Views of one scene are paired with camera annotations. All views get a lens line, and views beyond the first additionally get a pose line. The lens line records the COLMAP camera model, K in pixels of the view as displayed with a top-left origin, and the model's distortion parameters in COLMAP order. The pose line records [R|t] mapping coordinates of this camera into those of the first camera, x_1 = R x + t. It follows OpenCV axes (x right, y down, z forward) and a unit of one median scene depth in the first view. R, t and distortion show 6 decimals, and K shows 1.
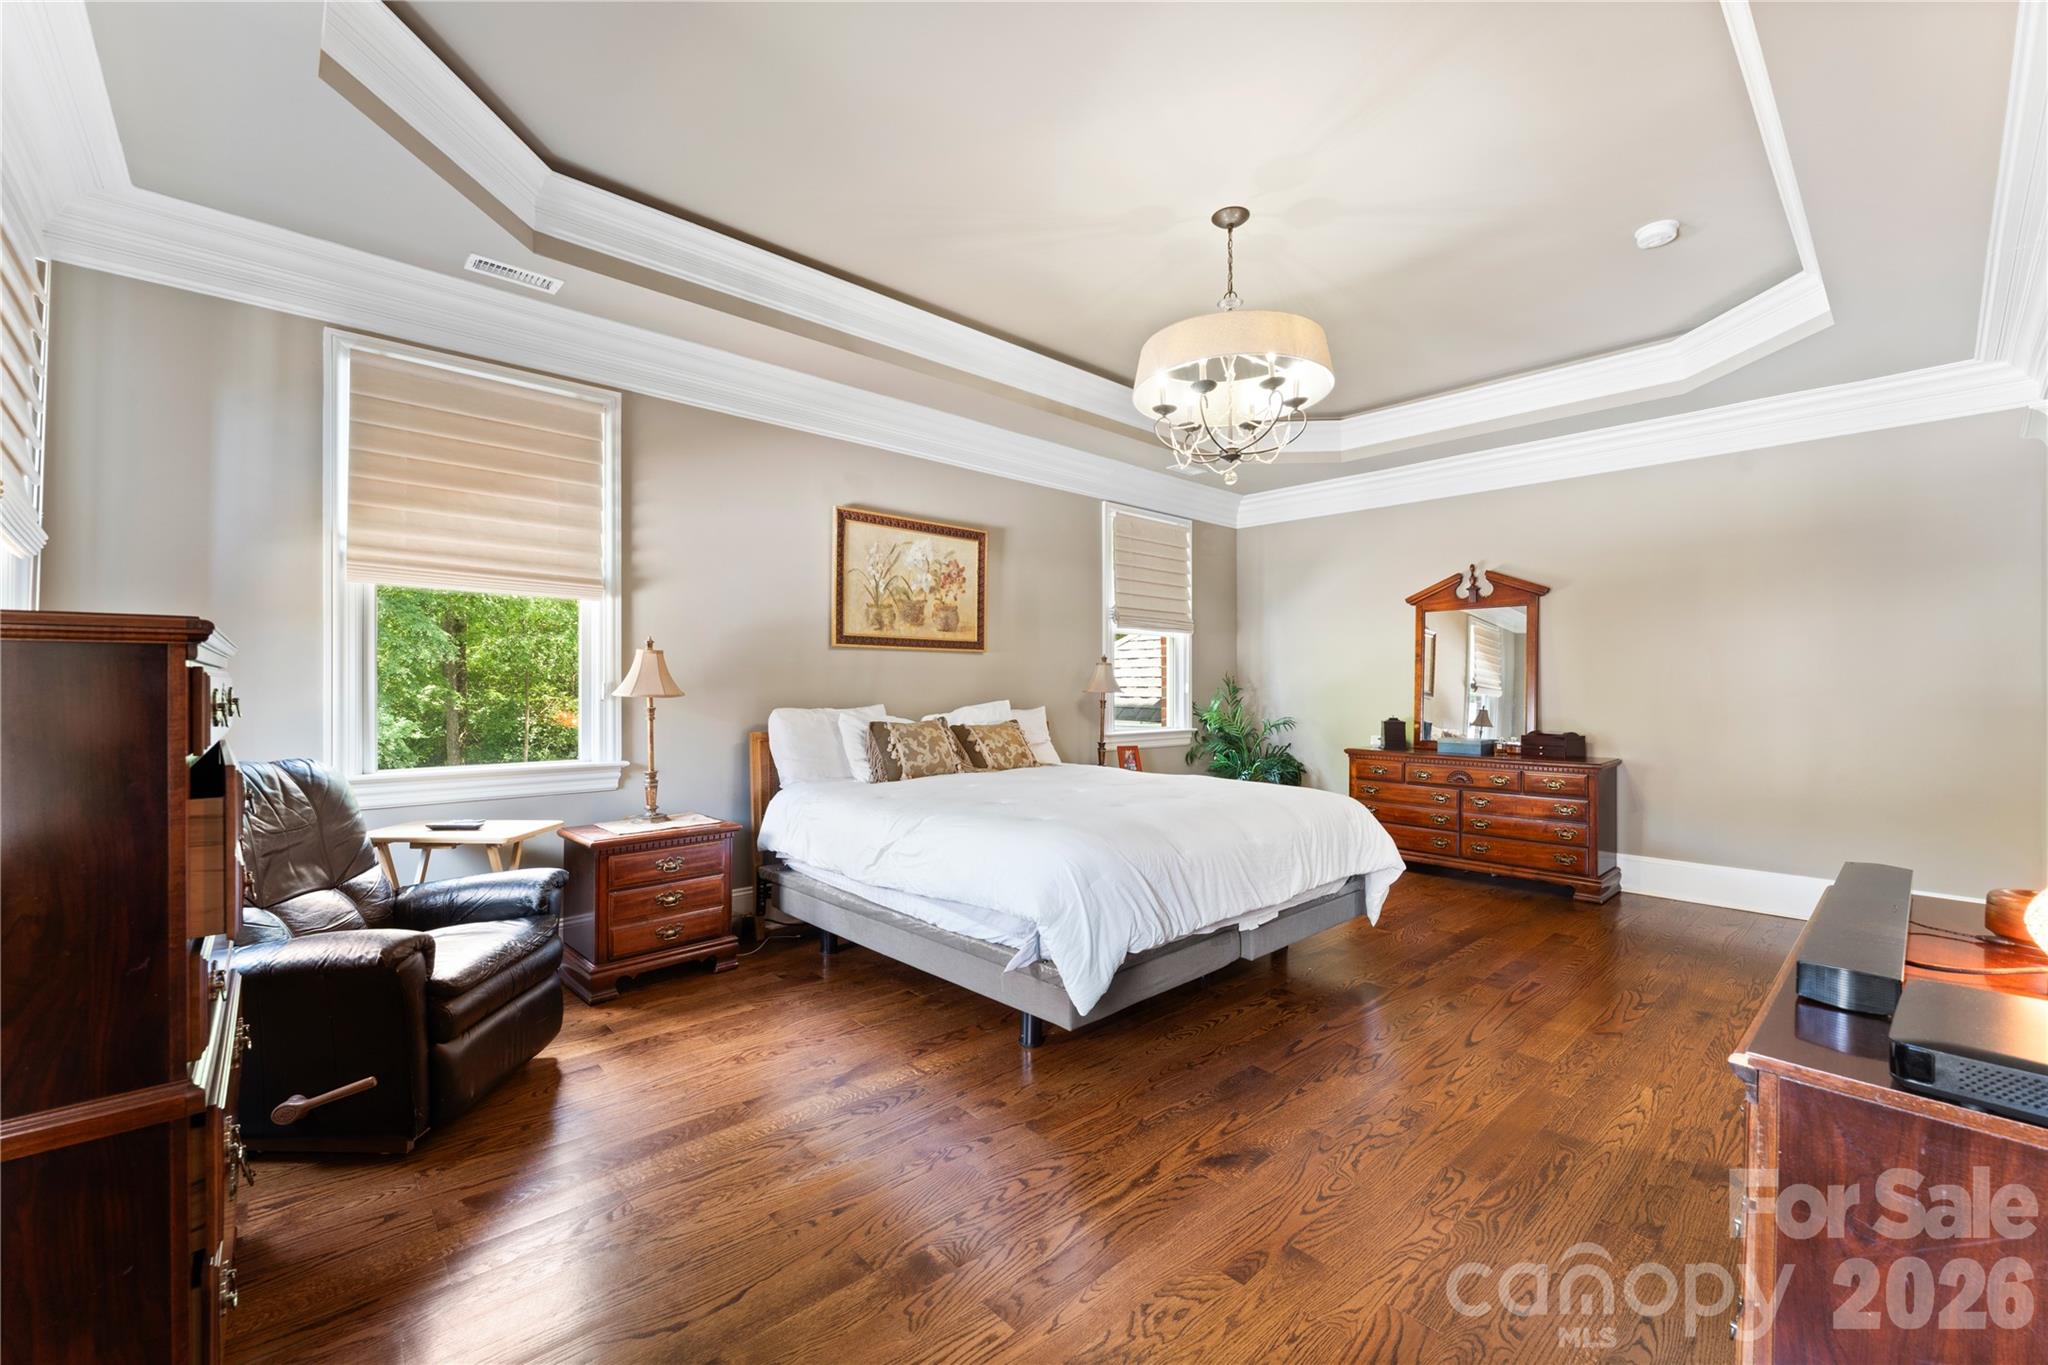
lens RADIAL K [[841.2, 0, 1018.9], [0, 841.2, 686.4], [0, 0, 1]] dist [-0.000082, -0.001695]
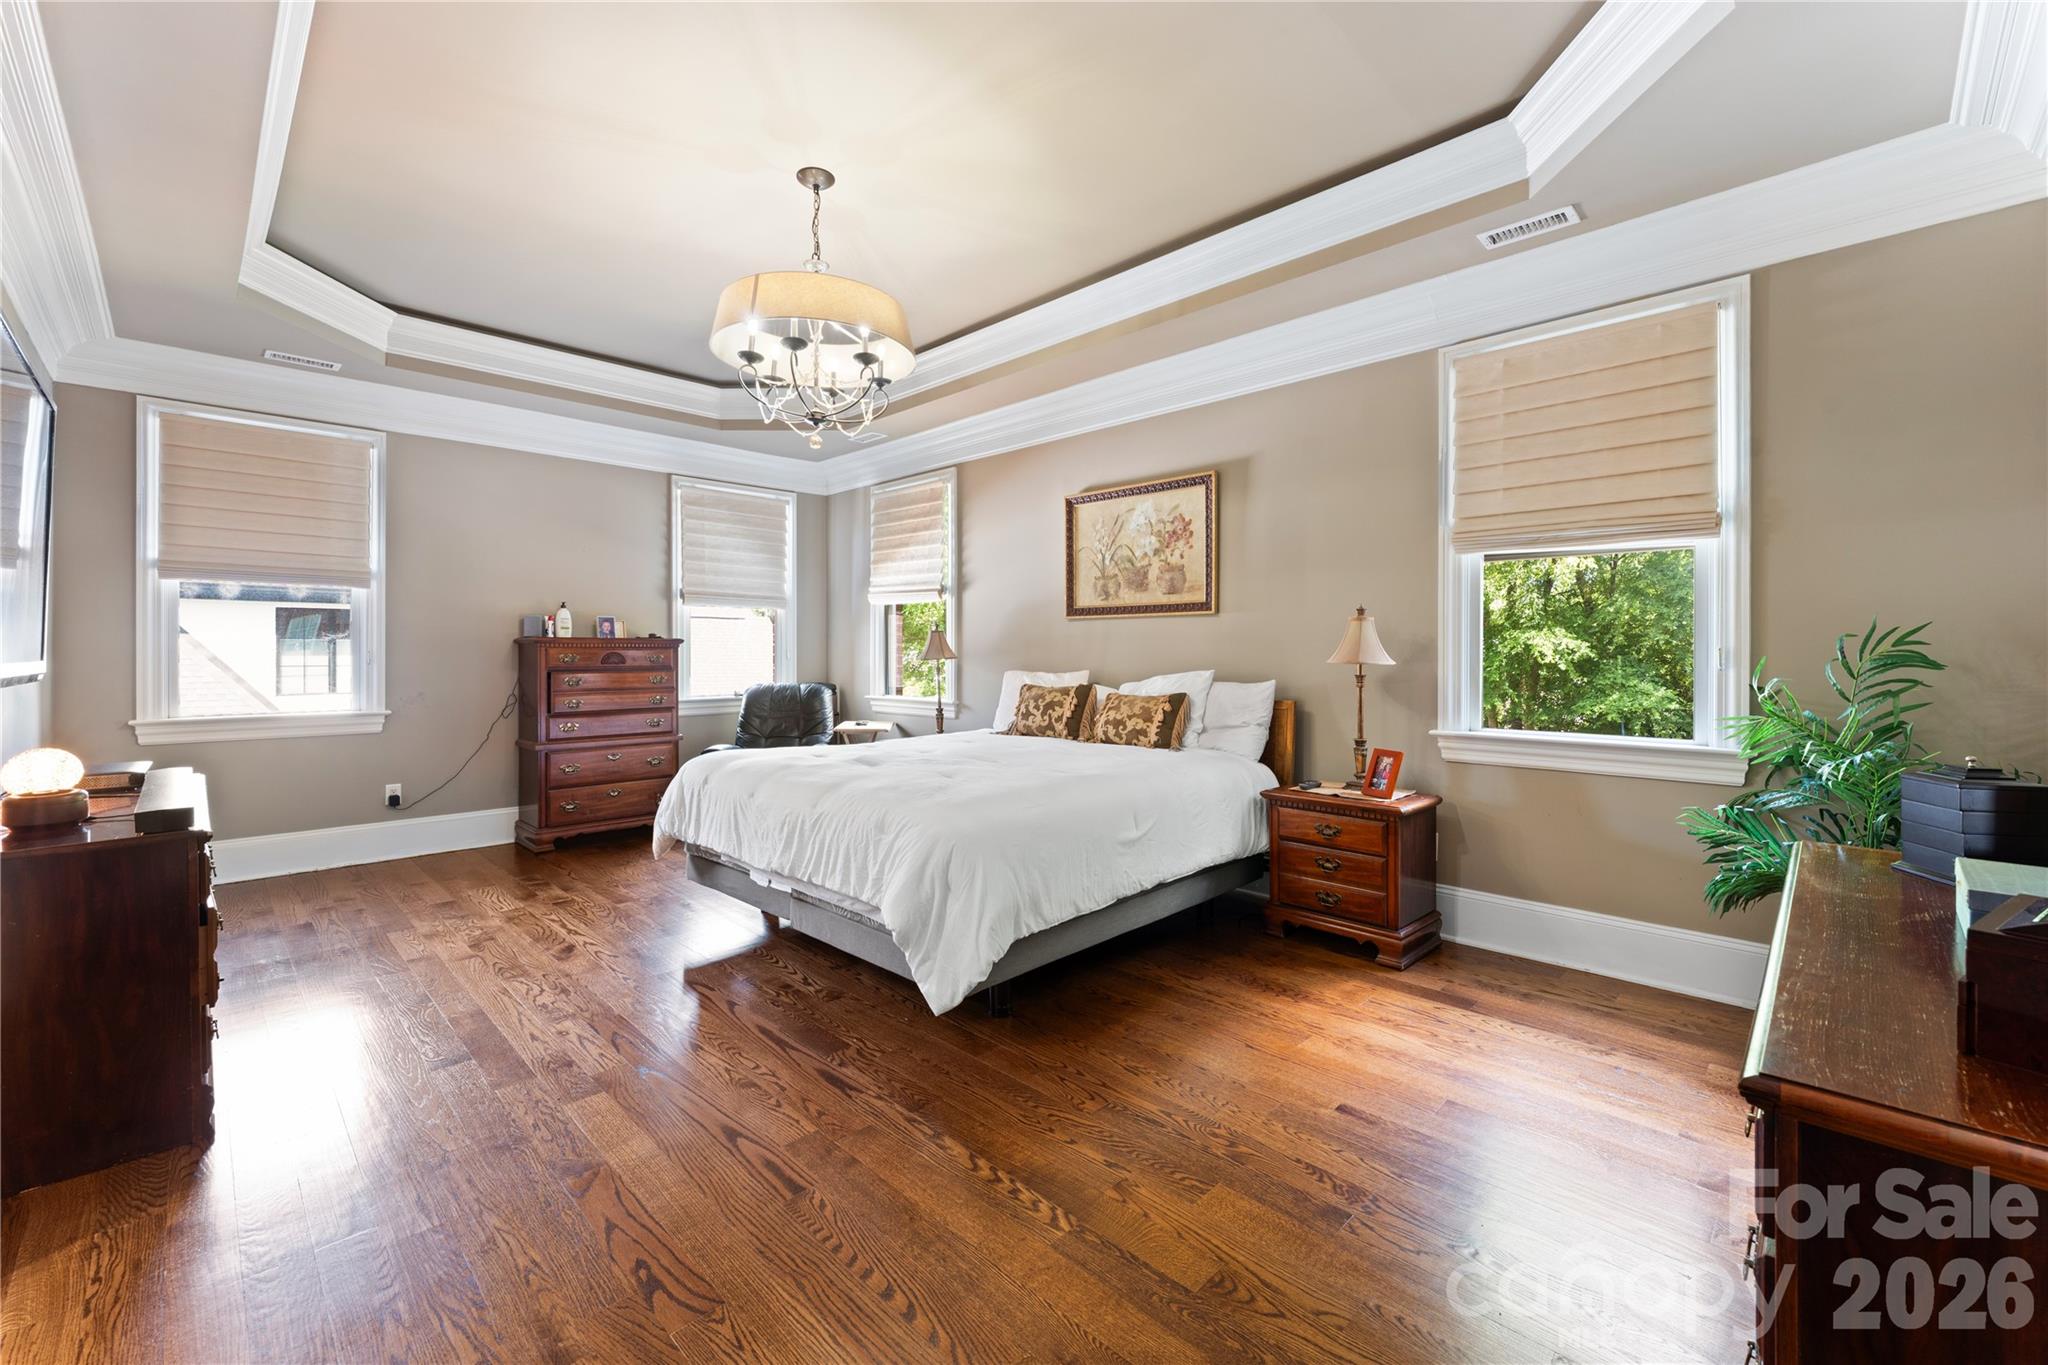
lens RADIAL K [[841.2, 0, 1017.9], [0, 841.2, 662.2], [0, 0, 1]] dist [-0.000082, -0.001695]
pose [[0.037752, 0.009921, -0.999238, 0.856169], [-0.001662, 0.999950, 0.009865, 0.000553], [0.999286, 0.001289, 0.037767, 0.822575]]
